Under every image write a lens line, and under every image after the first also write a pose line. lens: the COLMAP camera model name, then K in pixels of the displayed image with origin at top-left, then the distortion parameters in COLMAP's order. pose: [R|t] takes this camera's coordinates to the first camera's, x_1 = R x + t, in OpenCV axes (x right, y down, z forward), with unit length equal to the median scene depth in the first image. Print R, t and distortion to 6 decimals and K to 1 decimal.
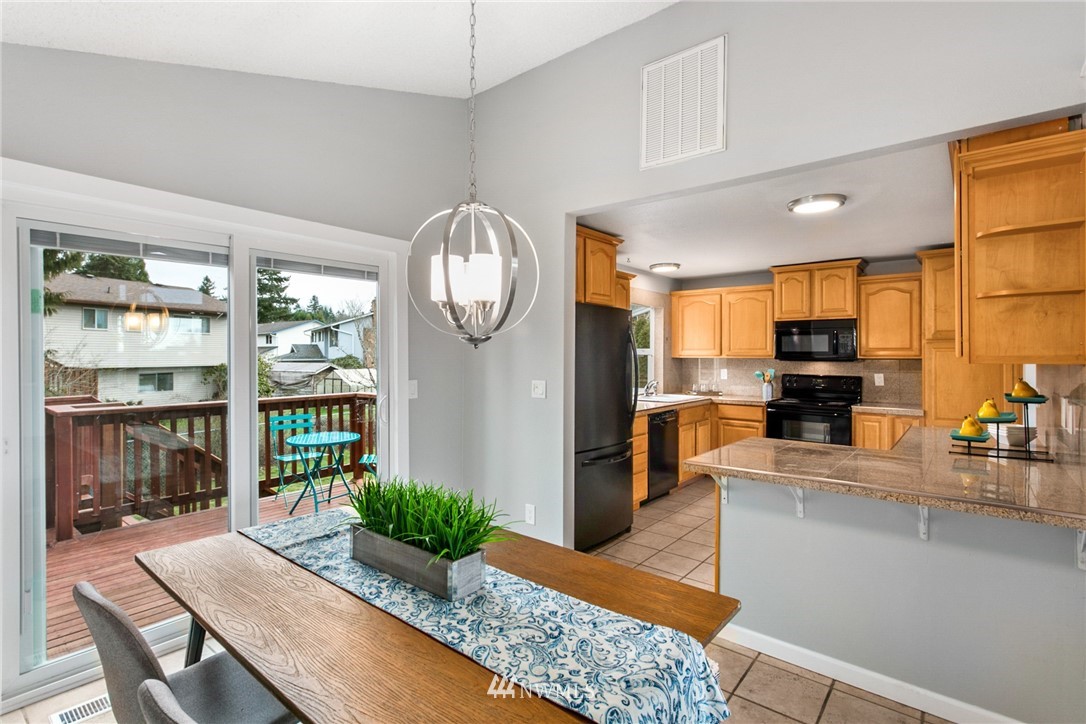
lens RADIAL K [[517.8, 0, 543.6], [0, 517.8, 360.2], [0, 0, 1]] dist [0.002738, 0.001590]
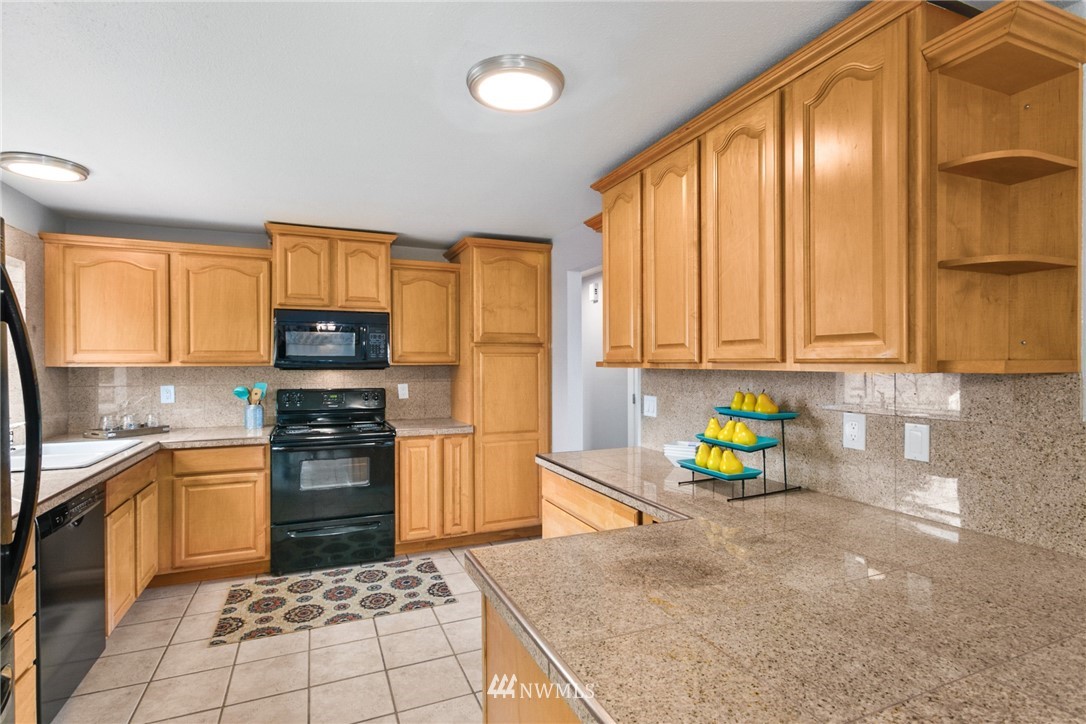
lens RADIAL K [[517.8, 0, 545.9], [0, 517.8, 365.4], [0, 0, 1]] dist [0.002738, 0.001590]
pose [[0.455958, -0.008197, 0.889963, 0.028813], [0.010539, 0.999937, 0.003811, -0.003613], [-0.889939, 0.007641, 0.456016, 0.434286]]
